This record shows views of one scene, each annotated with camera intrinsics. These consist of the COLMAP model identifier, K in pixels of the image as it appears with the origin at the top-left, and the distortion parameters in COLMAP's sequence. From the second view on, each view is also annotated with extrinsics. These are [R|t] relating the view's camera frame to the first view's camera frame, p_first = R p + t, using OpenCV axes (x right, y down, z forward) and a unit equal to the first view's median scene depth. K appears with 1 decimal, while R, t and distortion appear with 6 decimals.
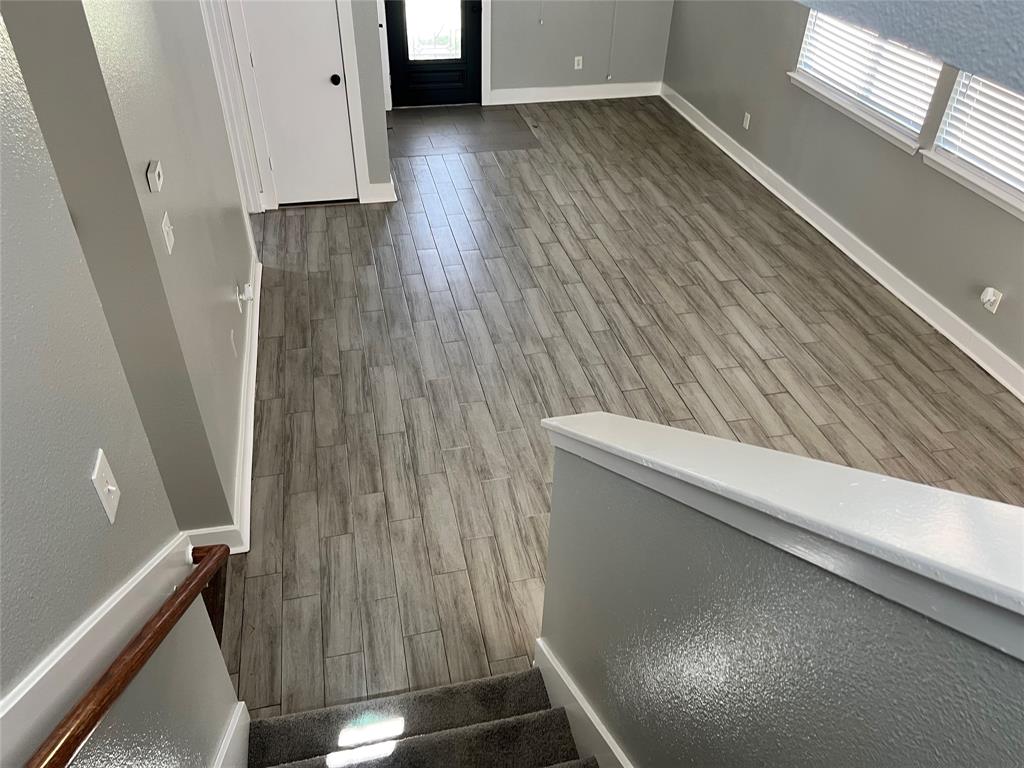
lens RADIAL K [[771.1, 0, 512.0], [0, 771.1, 384.0], [0, 0, 1]] dist [0.047602, -0.050533]
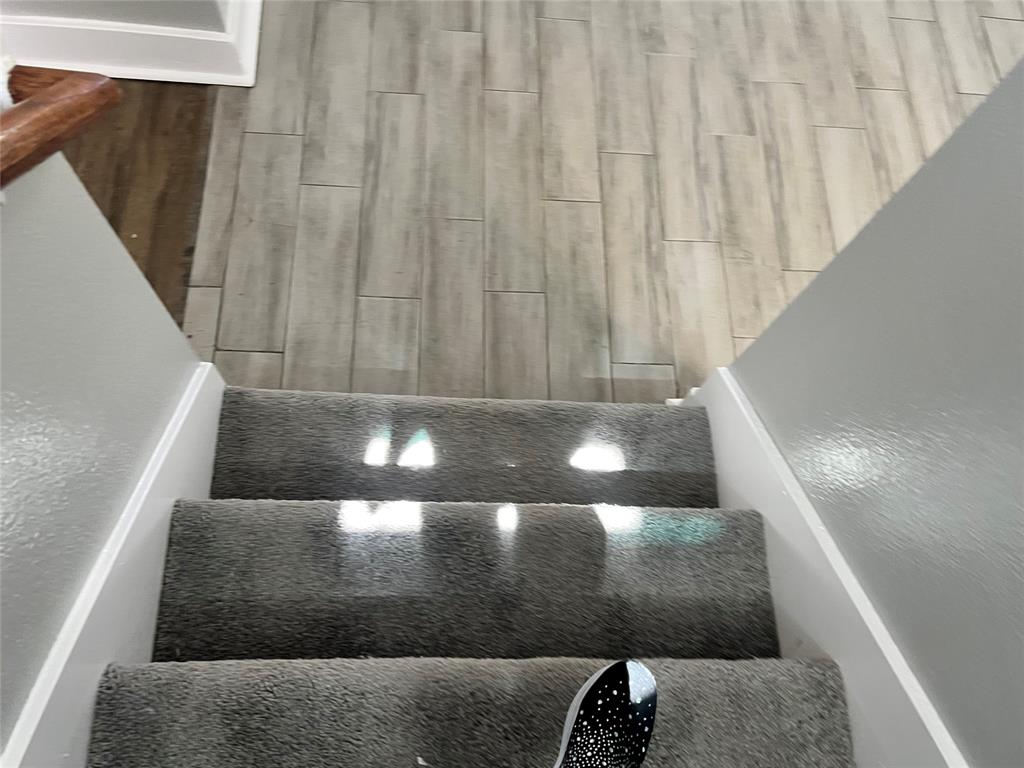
lens RADIAL K [[771.1, 0, 512.0], [0, 771.1, 384.0], [0, 0, 1]] dist [0.047602, -0.050533]
pose [[0.974210, 0.225380, 0.010918, -0.100507], [-0.199592, 0.838148, 0.507613, 0.064806], [0.105254, -0.496700, 0.861516, 0.399235]]
